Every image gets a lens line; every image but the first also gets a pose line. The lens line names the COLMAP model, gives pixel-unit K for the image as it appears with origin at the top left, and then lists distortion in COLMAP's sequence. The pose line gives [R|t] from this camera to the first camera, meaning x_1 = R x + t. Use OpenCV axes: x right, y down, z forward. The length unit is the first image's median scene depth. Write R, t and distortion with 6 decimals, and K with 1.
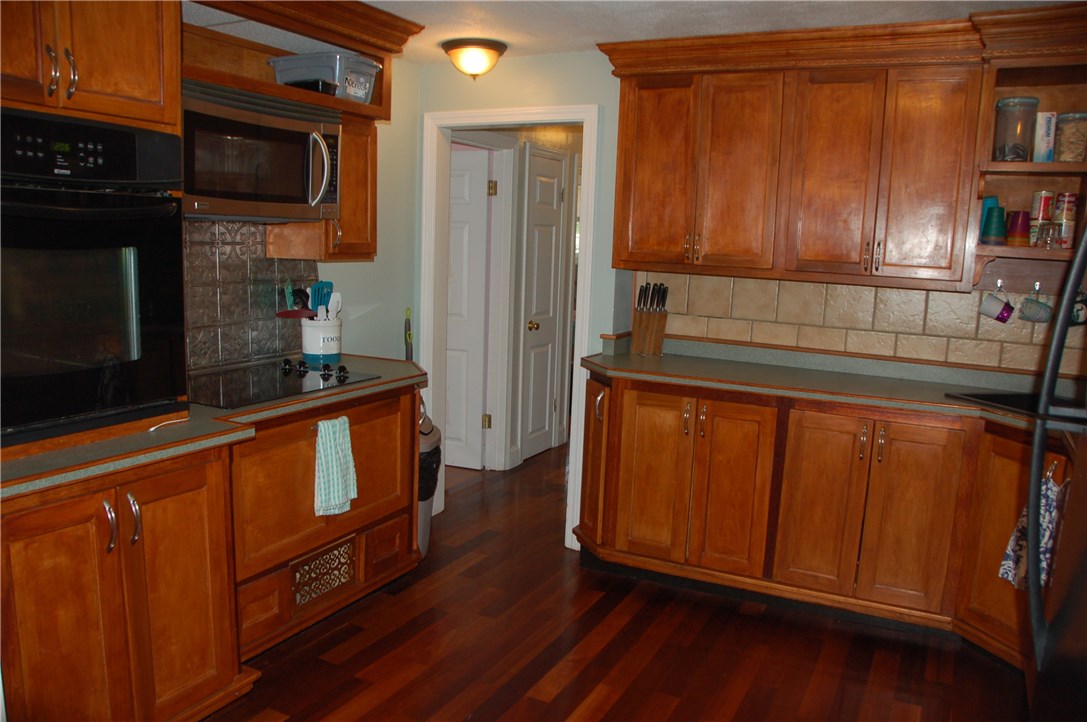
lens RADIAL K [[853.1, 0, 529.6], [0, 853.1, 395.9], [0, 0, 1]] dist [-0.158510, 0.103428]
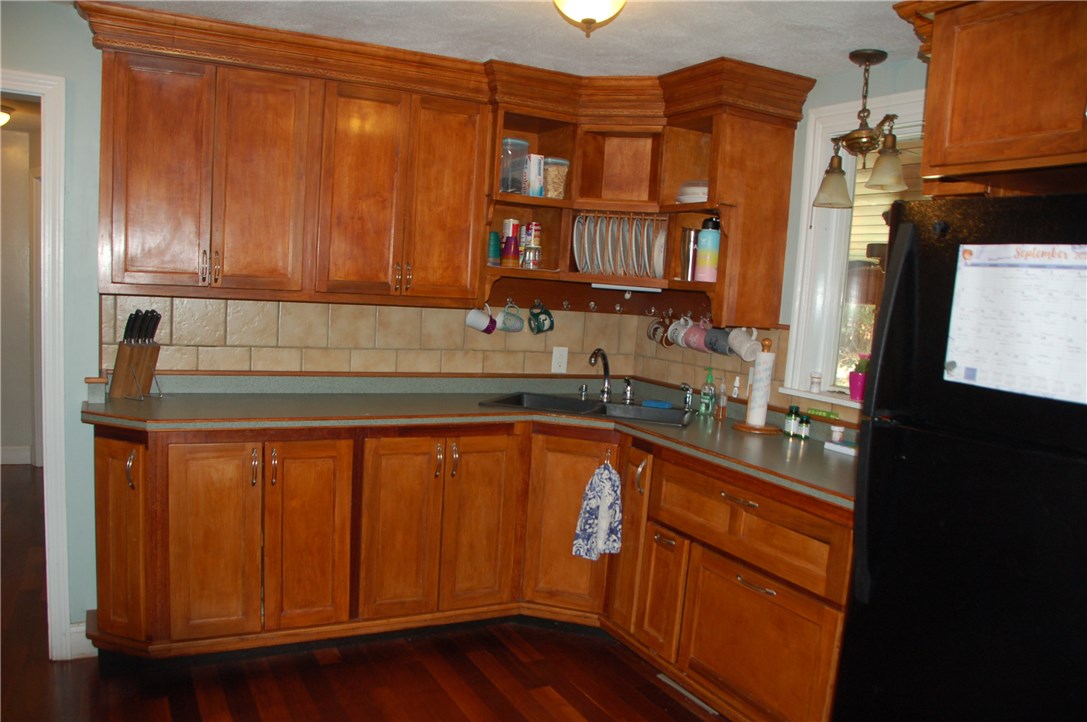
lens RADIAL K [[853.1, 0, 560.1], [0, 853.1, 397.2], [0, 0, 1]] dist [-0.158510, 0.103428]
pose [[0.562792, -0.106027, 0.819770, -0.331106], [0.107451, 0.992708, 0.054627, -0.056894], [-0.819585, 0.057341, 0.570081, 0.256615]]
